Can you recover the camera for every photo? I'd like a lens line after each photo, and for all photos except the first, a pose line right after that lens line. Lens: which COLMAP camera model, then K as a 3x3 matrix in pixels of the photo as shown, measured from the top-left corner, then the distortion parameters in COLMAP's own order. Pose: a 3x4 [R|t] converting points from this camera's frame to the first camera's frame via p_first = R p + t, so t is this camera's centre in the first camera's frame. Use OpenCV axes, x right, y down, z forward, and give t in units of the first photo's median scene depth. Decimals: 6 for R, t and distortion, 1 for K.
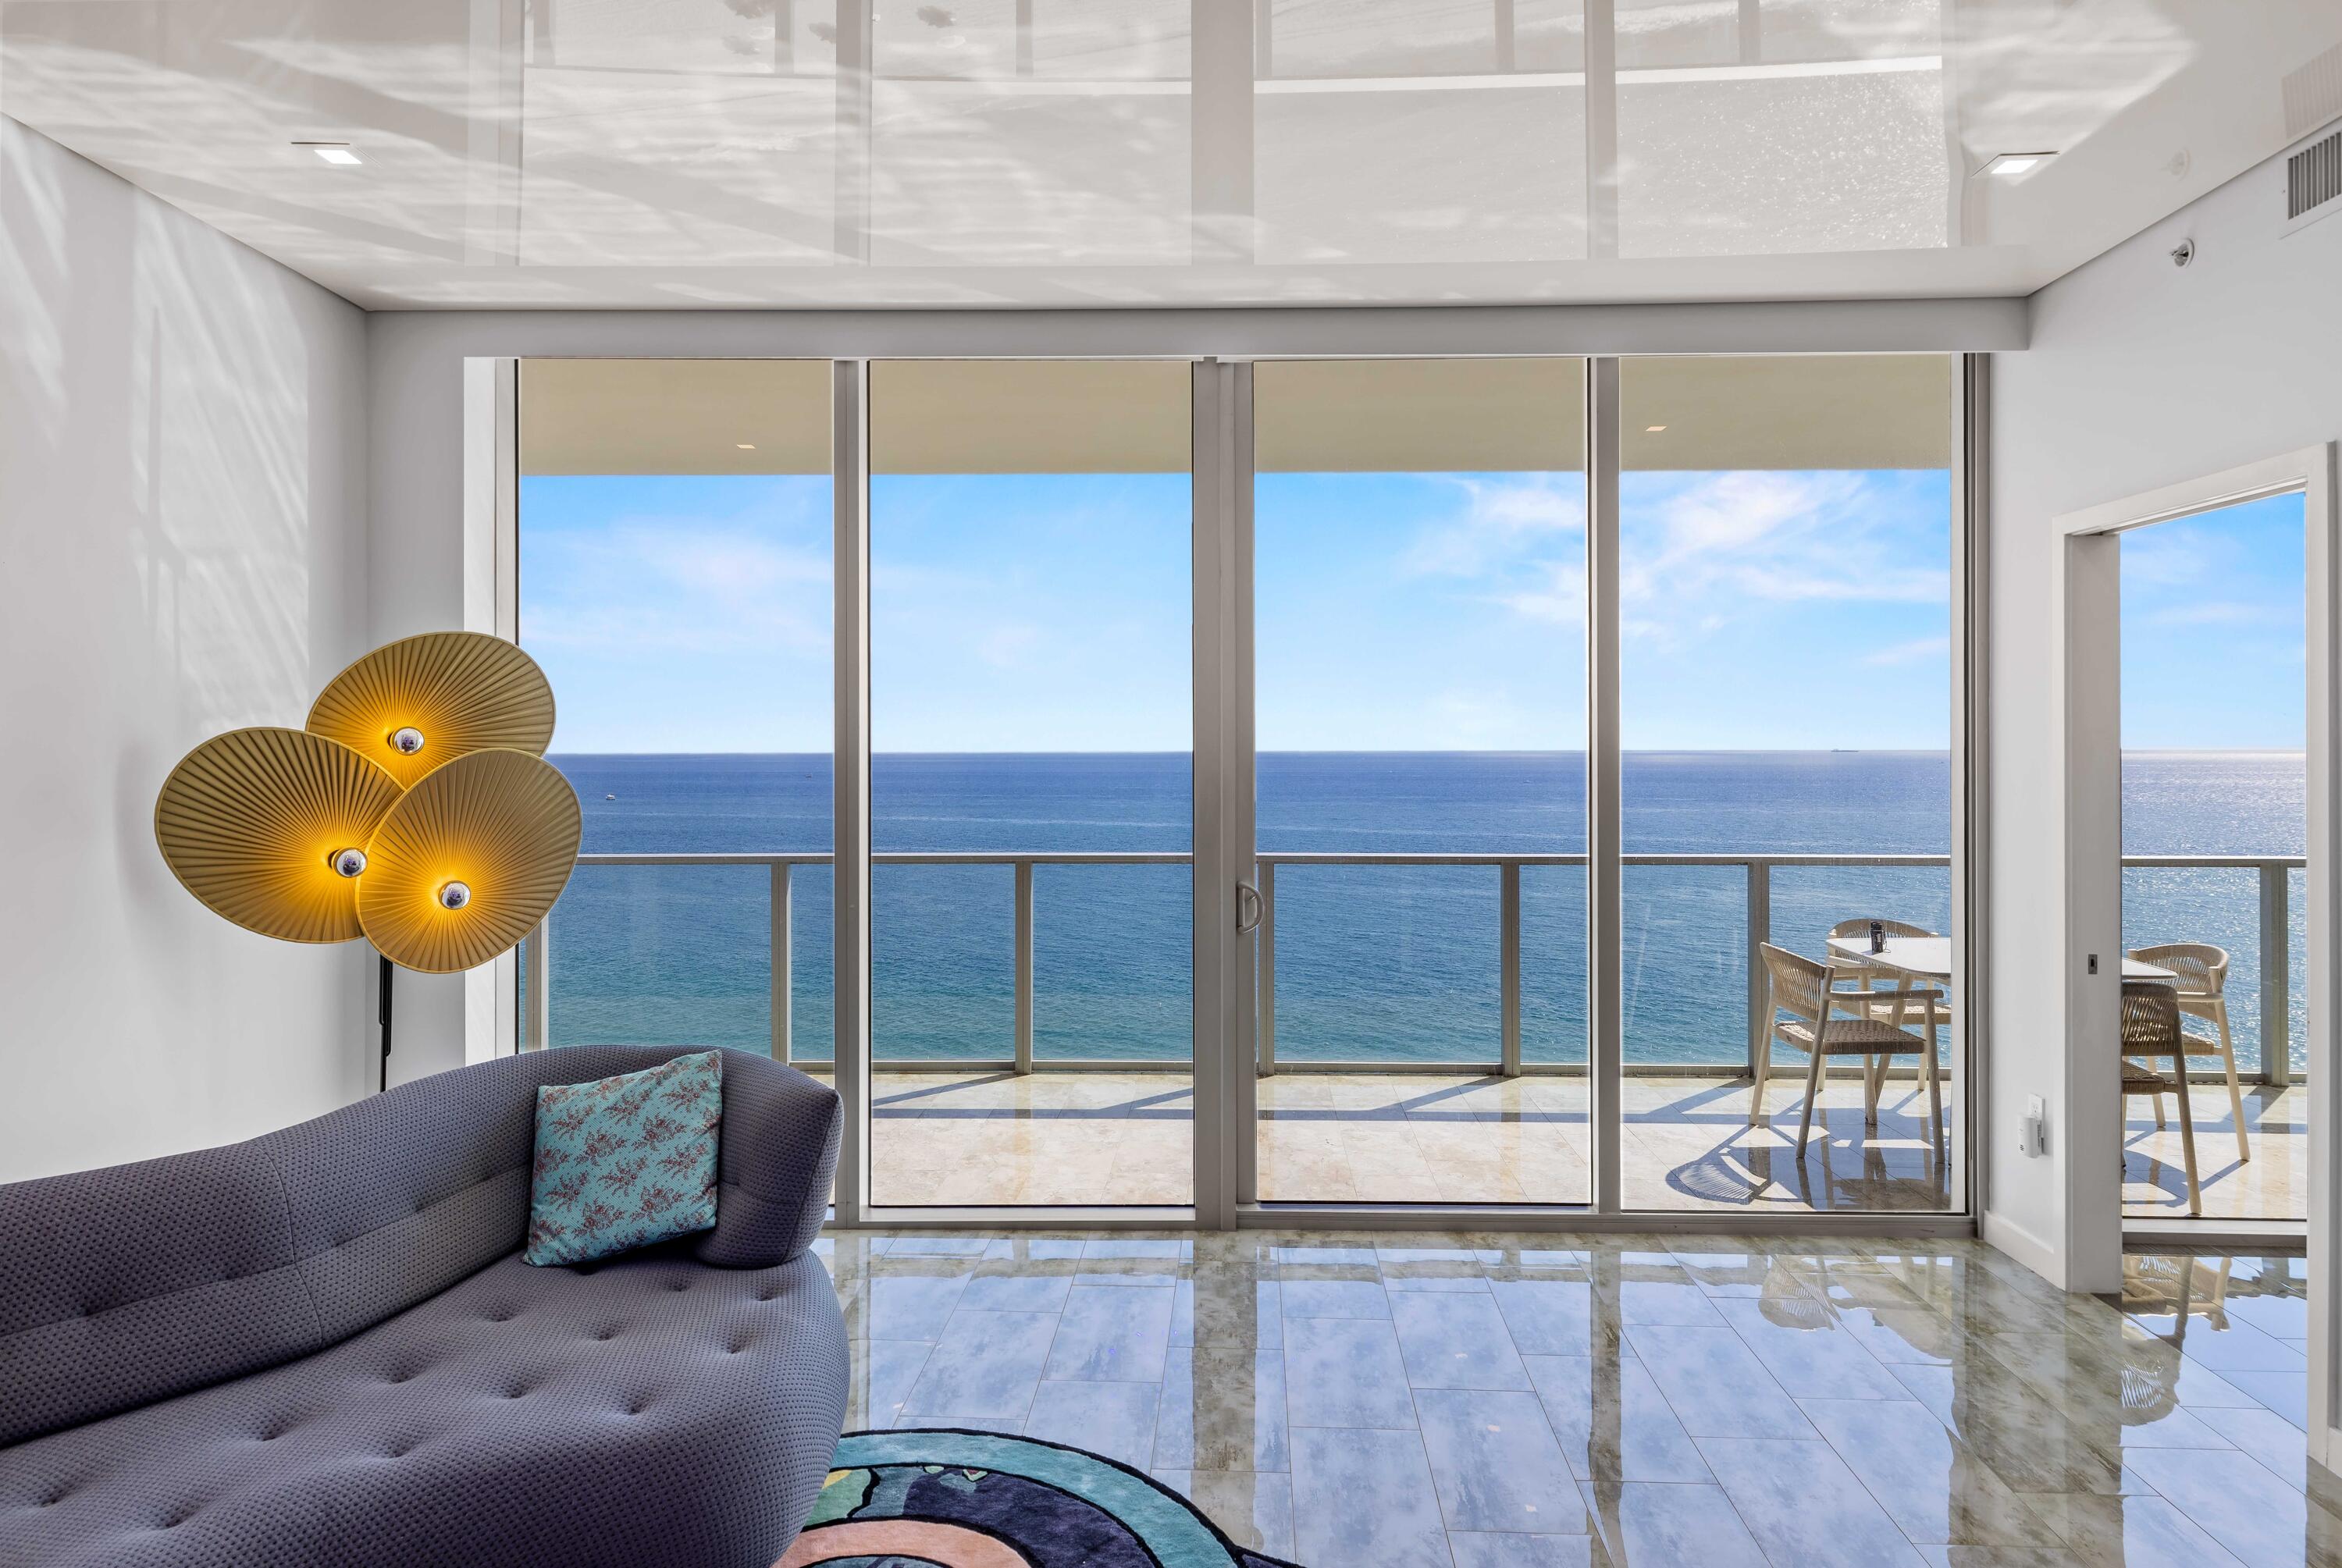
lens RADIAL K [[1428.3, 0, 1161.4], [0, 1428.3, 750.7], [0, 0, 1]] dist [-0.006422, -0.002675]
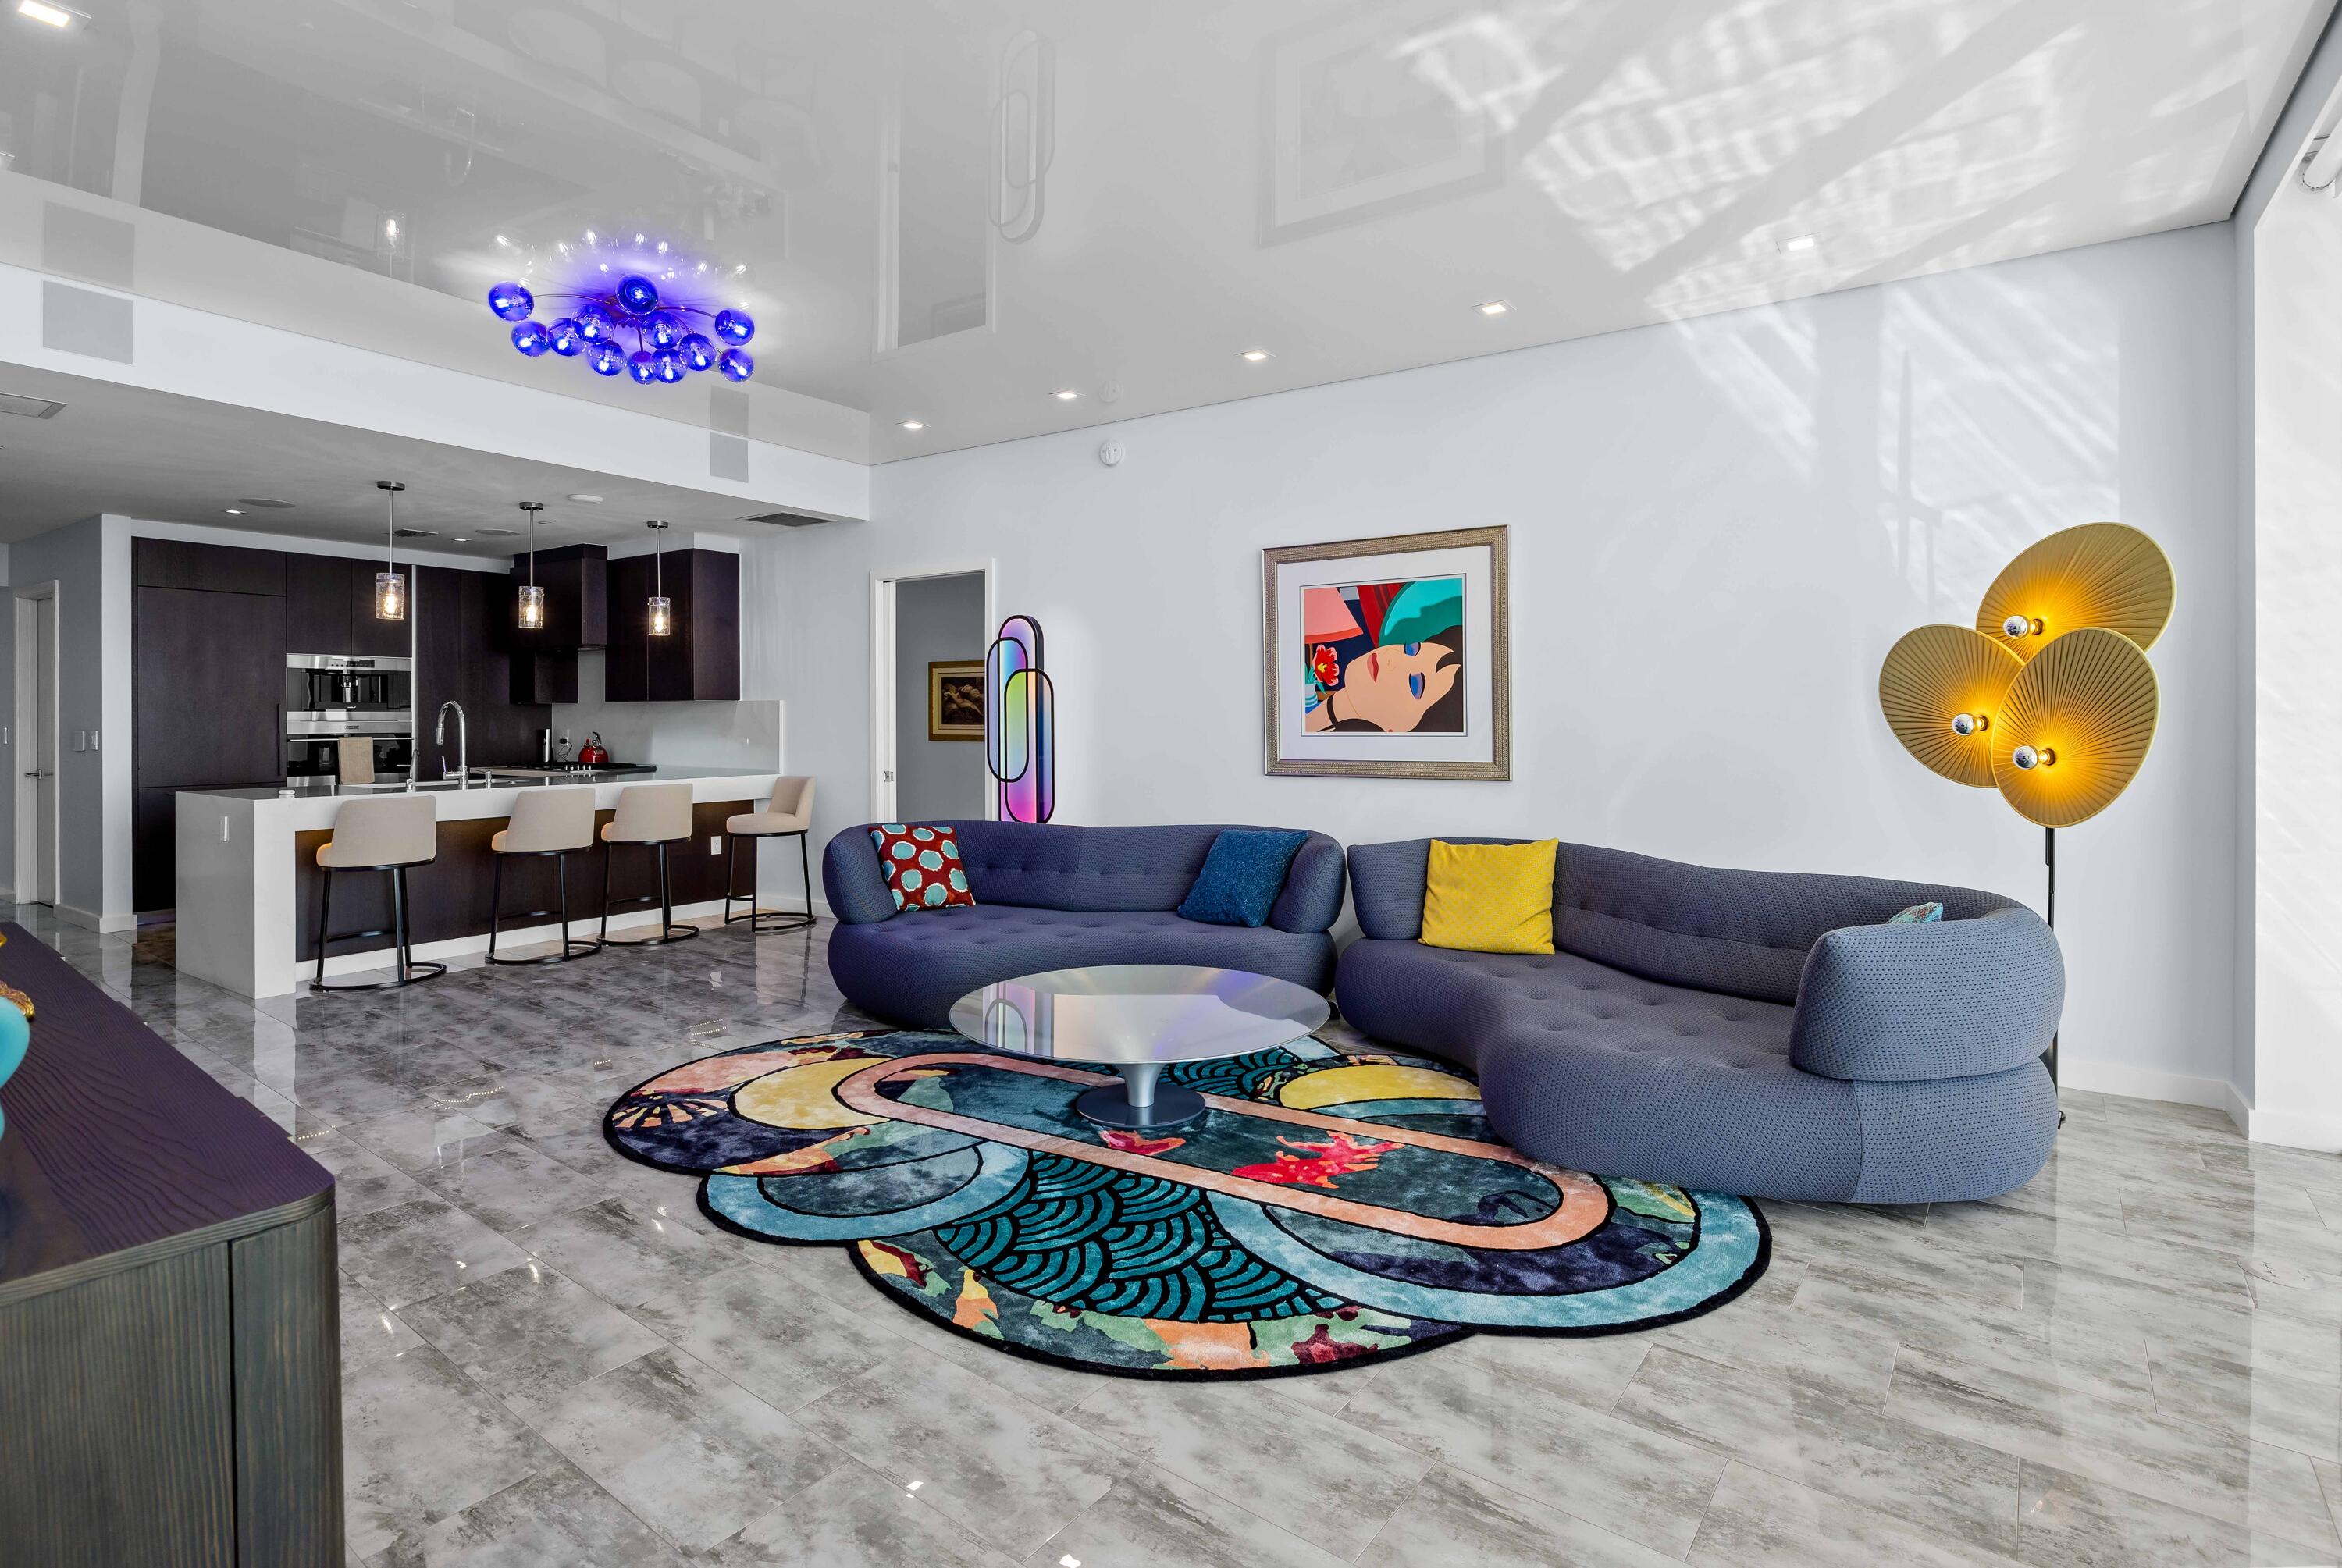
lens RADIAL K [[1127.9, 0, 1219.5], [0, 1127.9, 730.0], [0, 0, 1]] dist [-0.012897, 0.003944]
pose [[-0.530795, 0.016023, -0.847349, 0.648801], [0.008595, 0.999872, 0.013523, 0.062148], [0.847457, -0.000105, -0.530864, 0.952891]]
